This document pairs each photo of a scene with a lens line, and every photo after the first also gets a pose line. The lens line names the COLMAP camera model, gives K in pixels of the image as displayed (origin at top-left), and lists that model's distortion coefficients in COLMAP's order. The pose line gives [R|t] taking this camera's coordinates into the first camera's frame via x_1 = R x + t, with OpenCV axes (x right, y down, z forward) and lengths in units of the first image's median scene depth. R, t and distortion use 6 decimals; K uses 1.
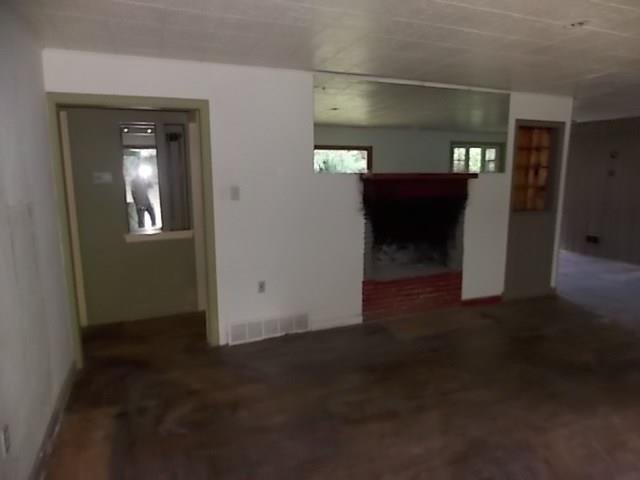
lens RADIAL K [[426.6, 0, 321.6], [0, 426.6, 231.8], [0, 0, 1]] dist [0.001884, -0.000423]
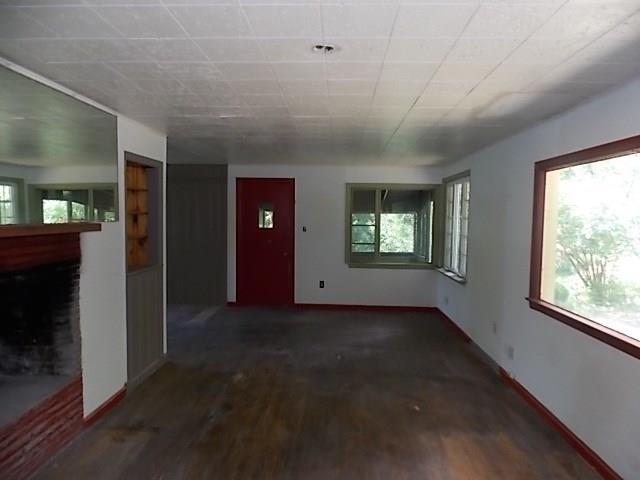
lens RADIAL K [[423.8, 0, 320.0], [0, 423.8, 240.0], [0, 0, 1]] dist [0.006200, 0.002345]
pose [[0.421270, -0.051253, 0.905486, -0.089773], [0.115515, 0.993303, 0.002481, -0.069377], [-0.899549, 0.103552, 0.424369, 0.388131]]
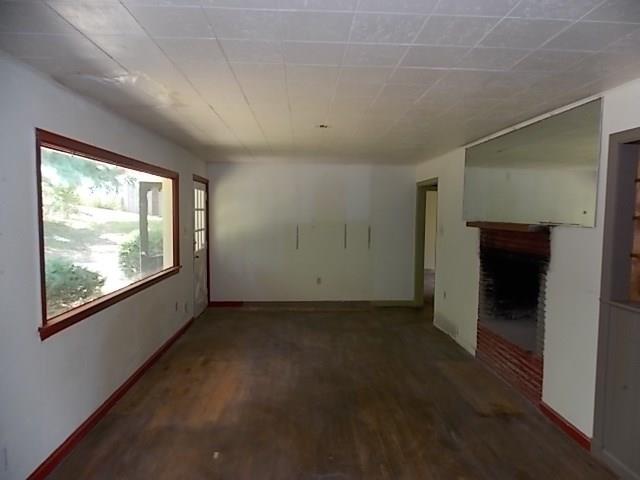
lens RADIAL K [[426.6, 0, 321.6], [0, 426.6, 231.8], [0, 0, 1]] dist [0.001884, -0.000423]
pose [[-0.341150, 0.042252, -0.939059, 1.137860], [-0.143116, 0.985009, 0.096312, -0.138252], [0.929050, 0.167251, -0.329988, 0.862492]]
